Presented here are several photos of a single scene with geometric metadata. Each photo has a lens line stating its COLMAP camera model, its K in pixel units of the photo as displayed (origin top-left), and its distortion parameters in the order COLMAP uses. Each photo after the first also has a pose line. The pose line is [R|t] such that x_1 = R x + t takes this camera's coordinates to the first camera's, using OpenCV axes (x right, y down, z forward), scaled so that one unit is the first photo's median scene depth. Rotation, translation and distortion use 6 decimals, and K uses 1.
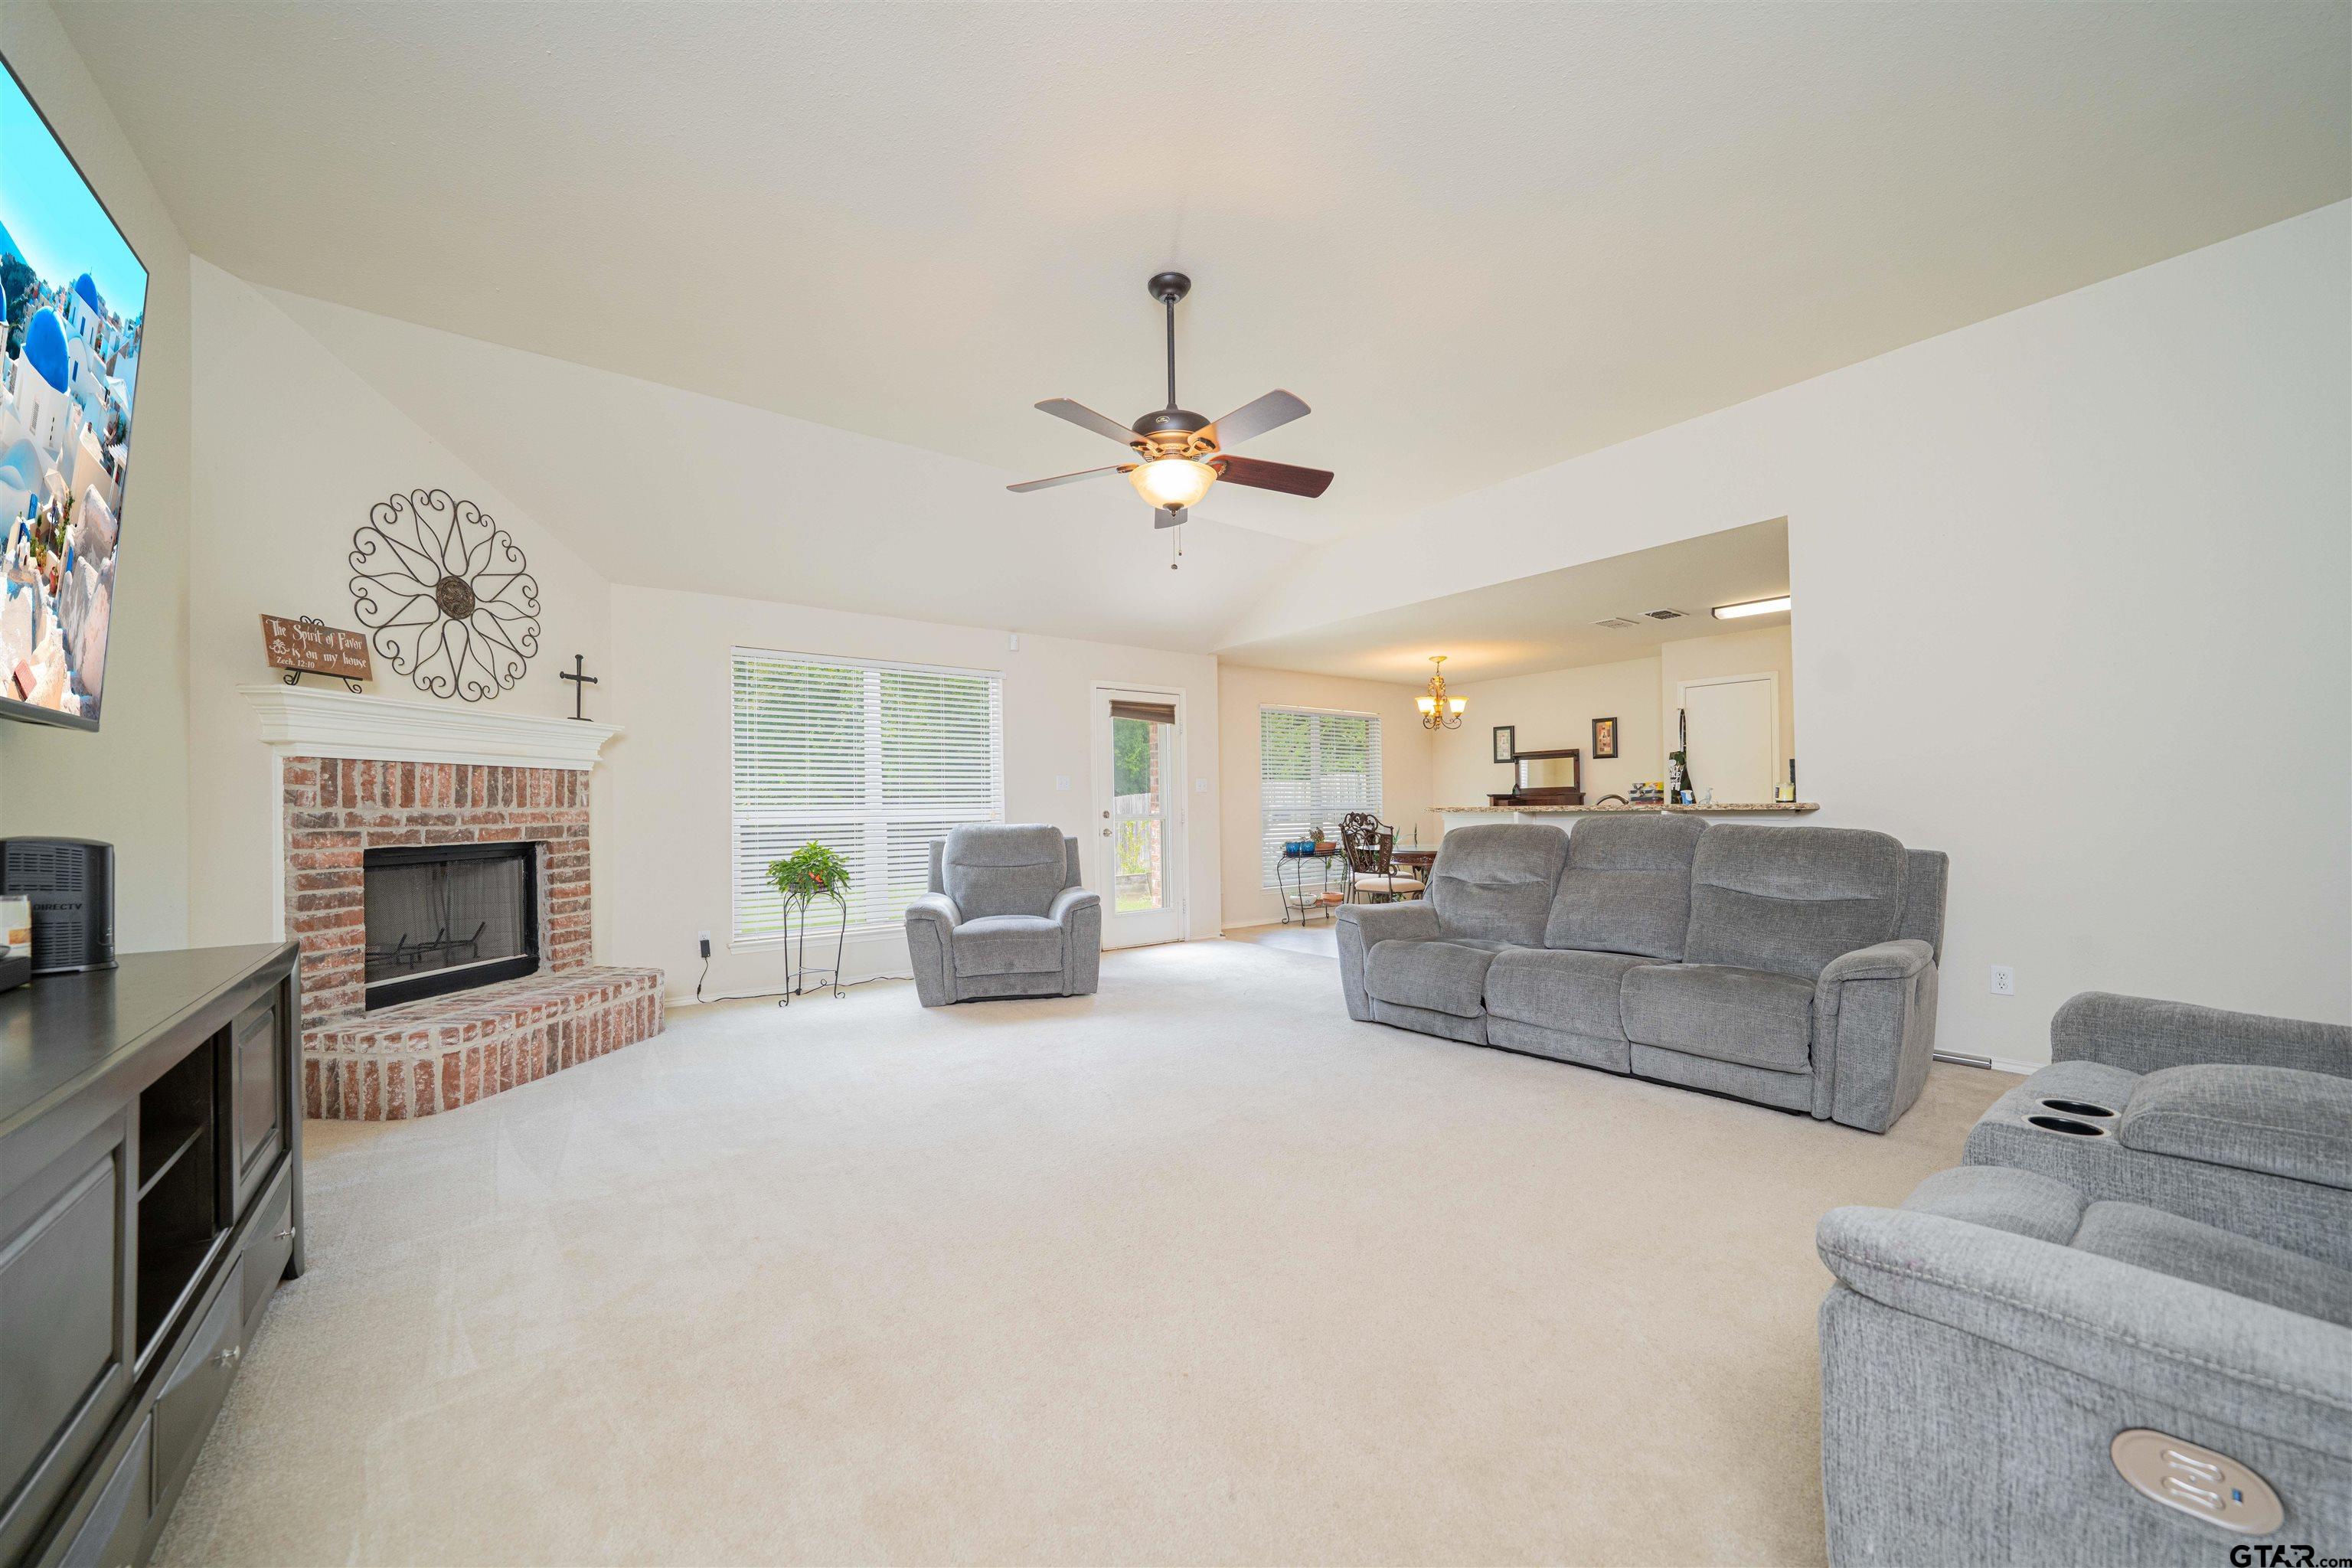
lens RADIAL K [[887.3, 0, 1165.1], [0, 887.3, 793.5], [0, 0, 1]] dist [-0.001447, 0.000076]
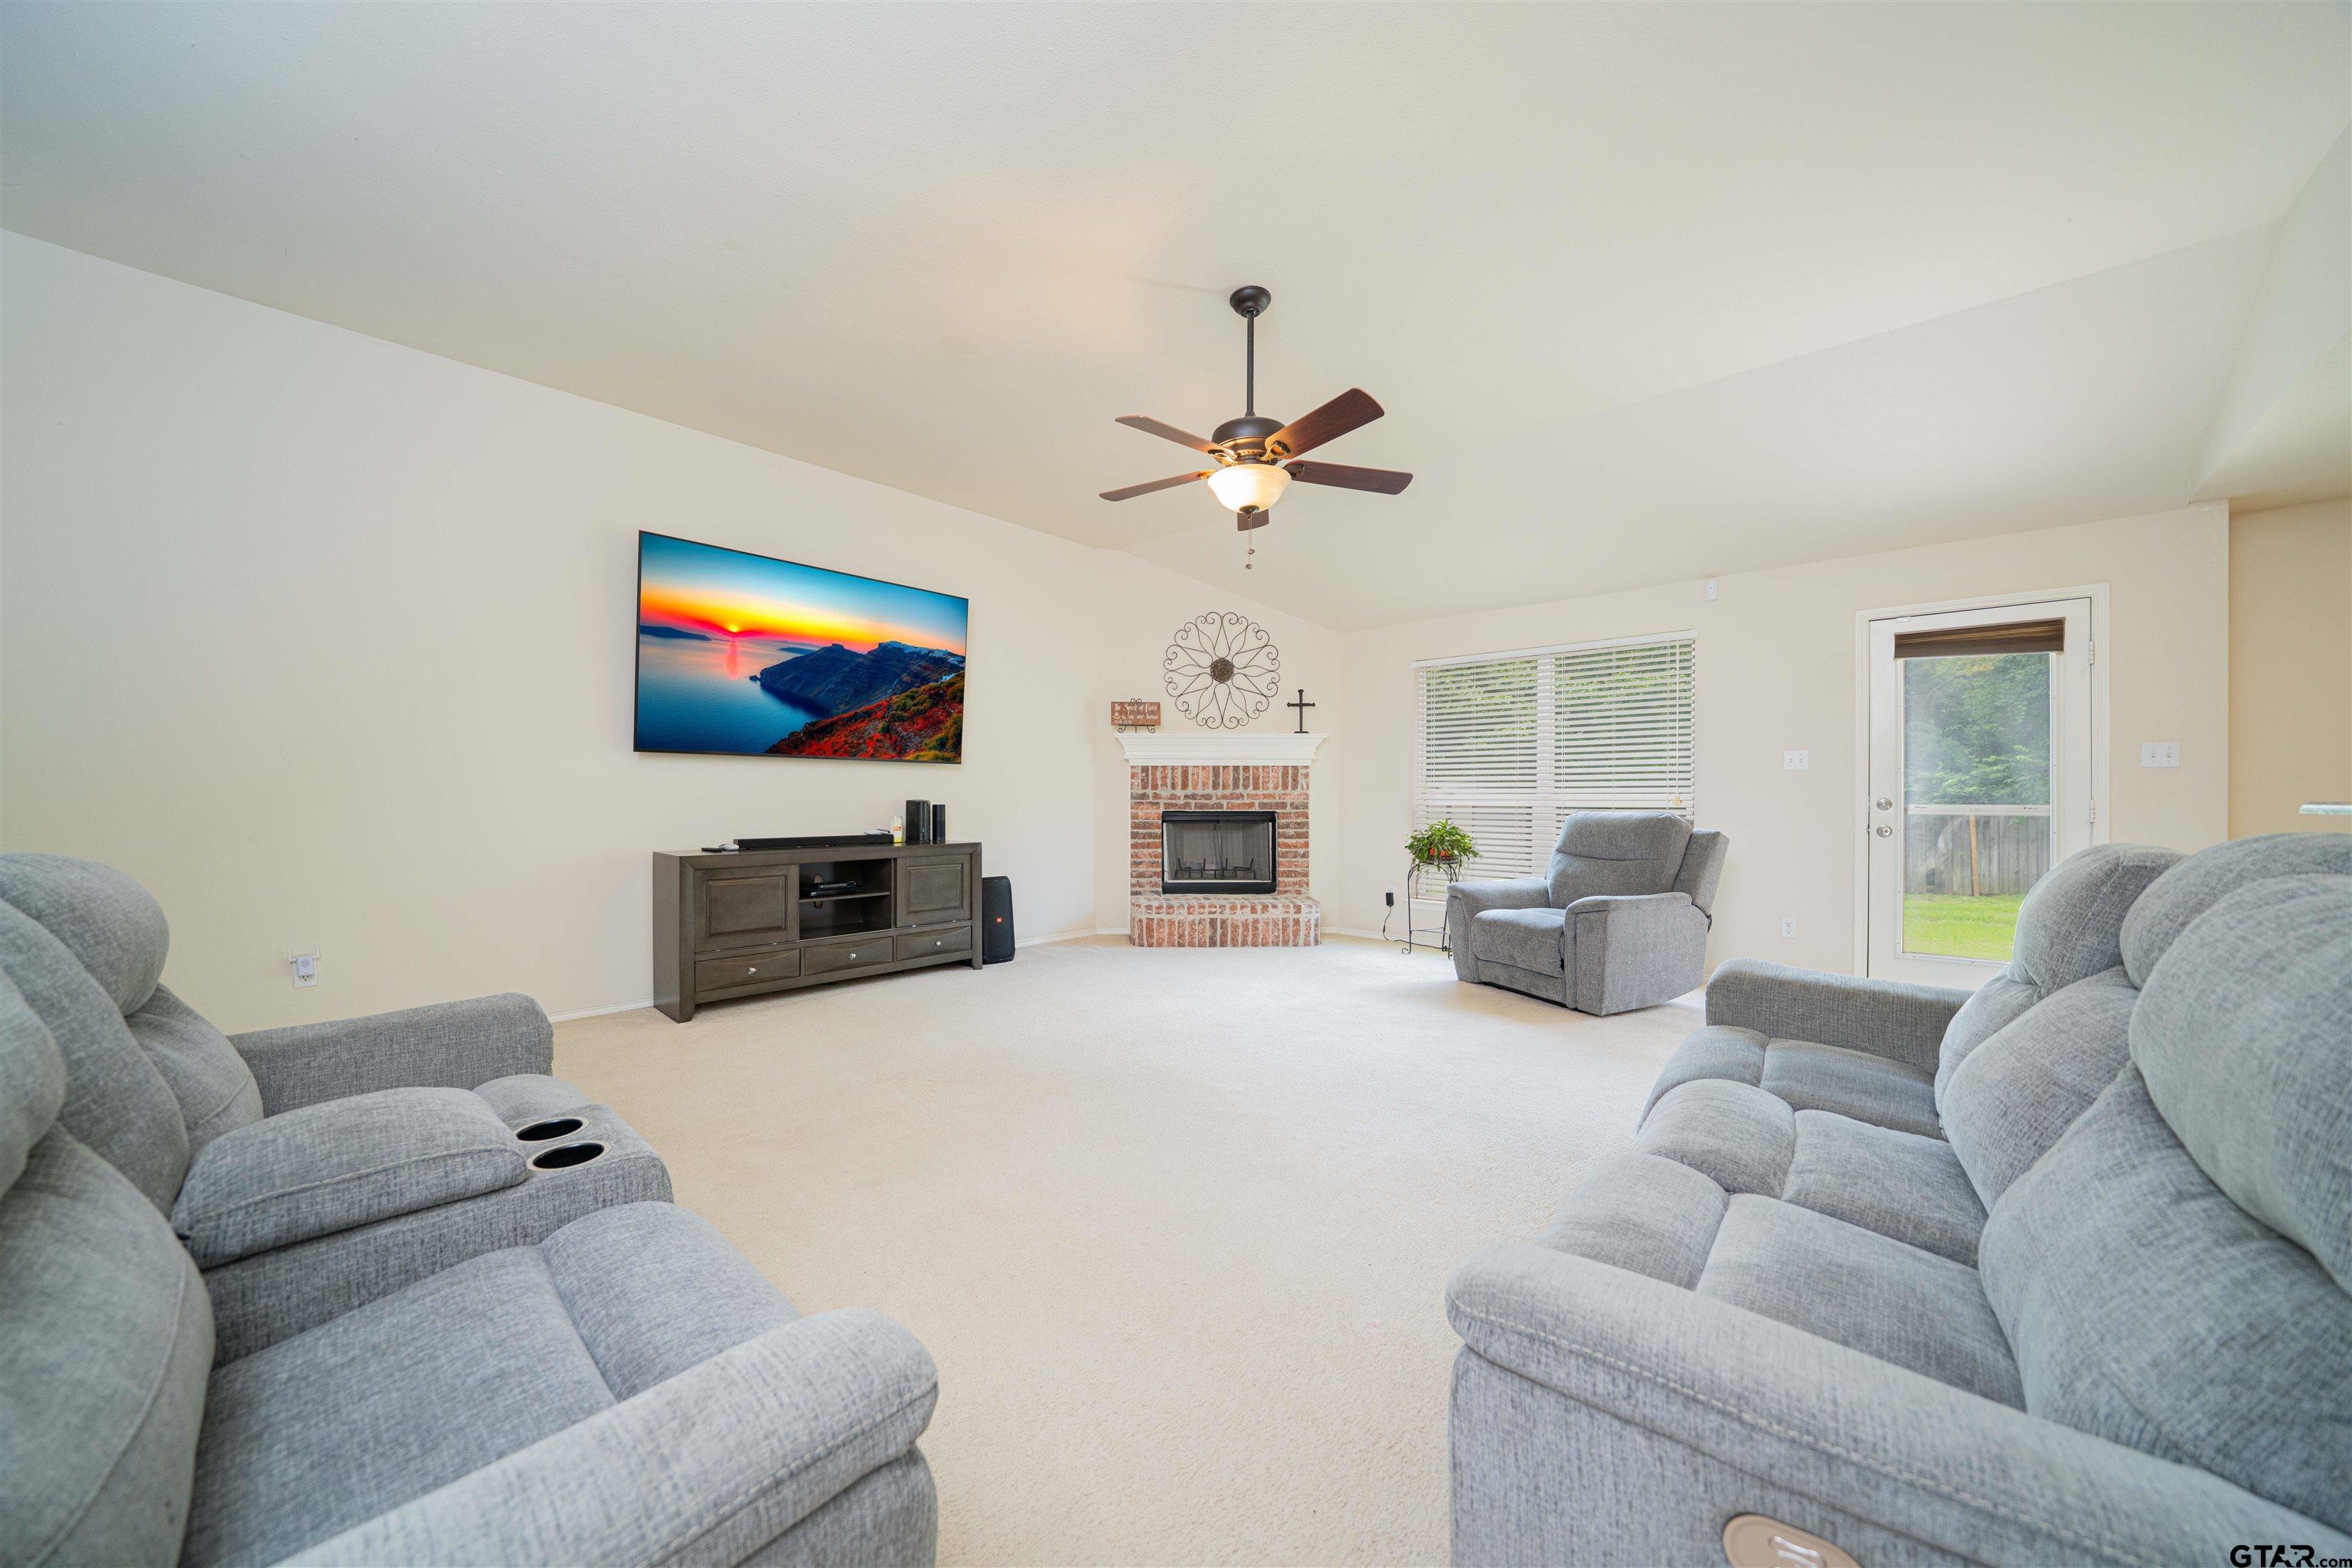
lens RADIAL K [[824.9, 0, 1159.0], [0, 824.9, 800.2], [0, 0, 1]] dist [-0.014825, -0.000139]
pose [[0.170060, 0.018633, -0.985258, 0.806170], [0.012953, 0.999693, 0.021141, -0.000249], [0.985349, -0.016357, 0.169766, 0.607472]]
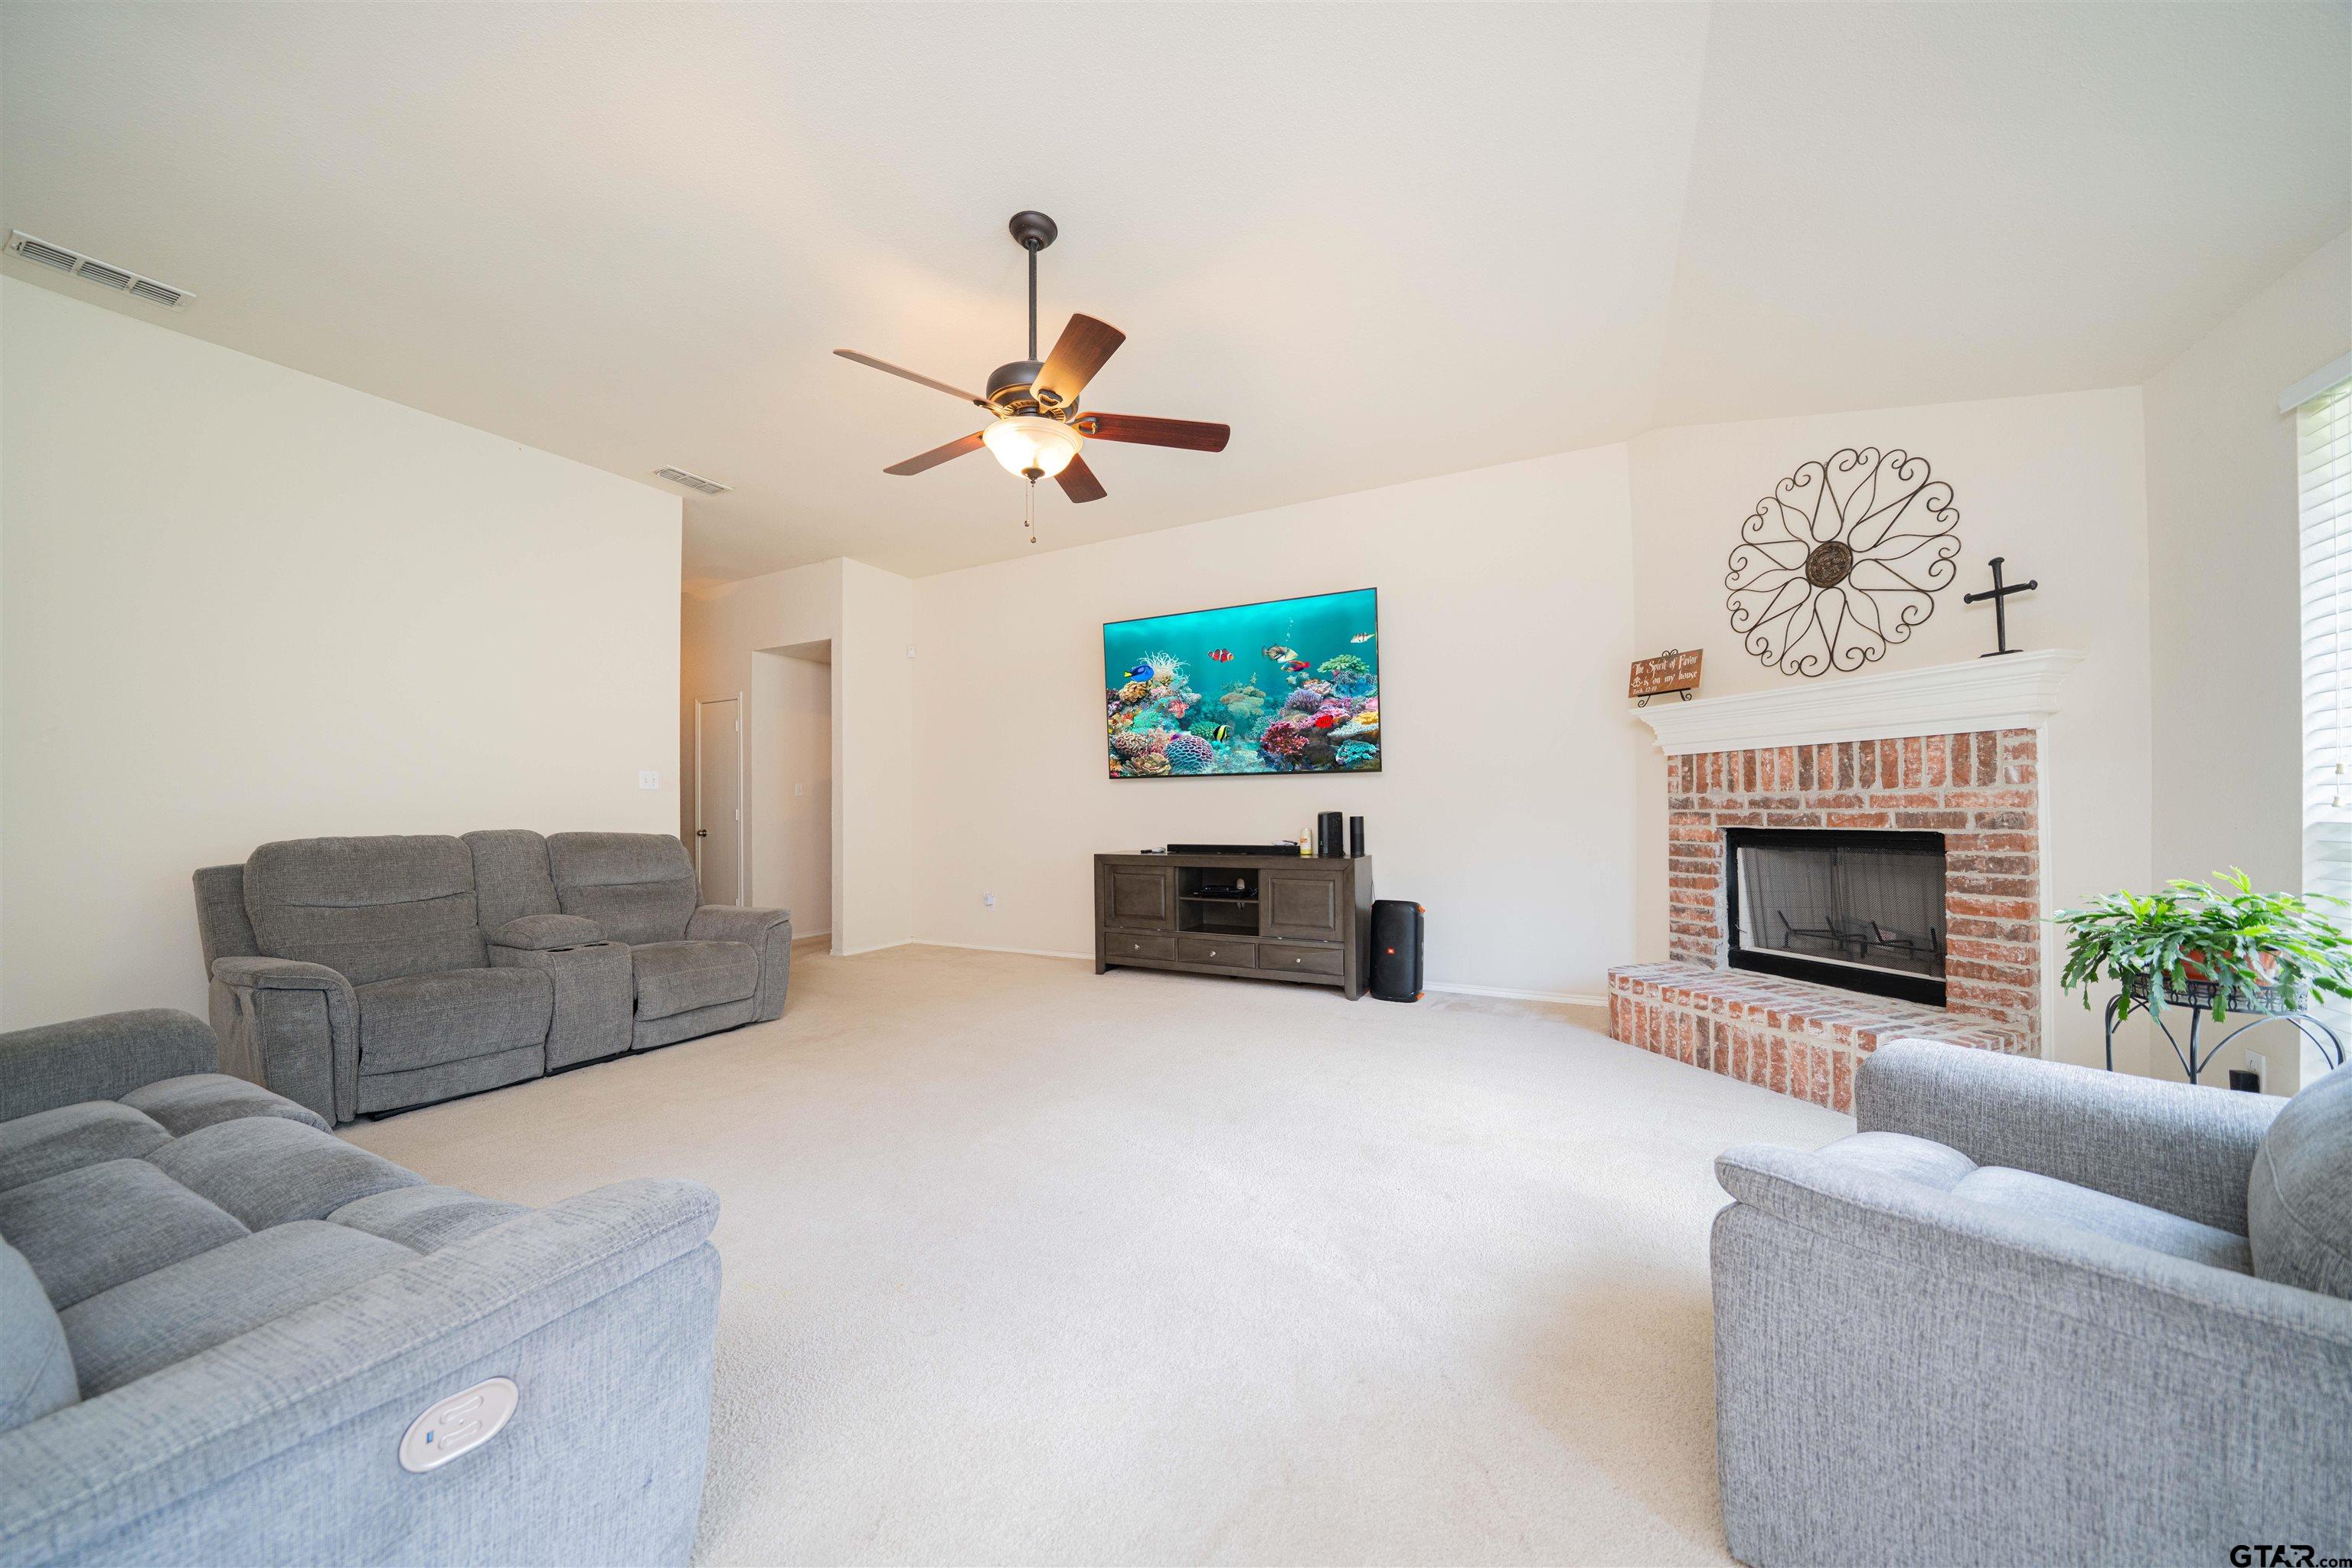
lens RADIAL K [[824.9, 0, 1159.0], [0, 824.9, 796.0], [0, 0, 1]] dist [-0.014825, -0.000139]
pose [[-0.910912, 0.017102, -0.412246, 0.201908], [0.030840, 0.999168, -0.026693, 0.023726], [0.411447, -0.037029, -0.910681, 1.510782]]
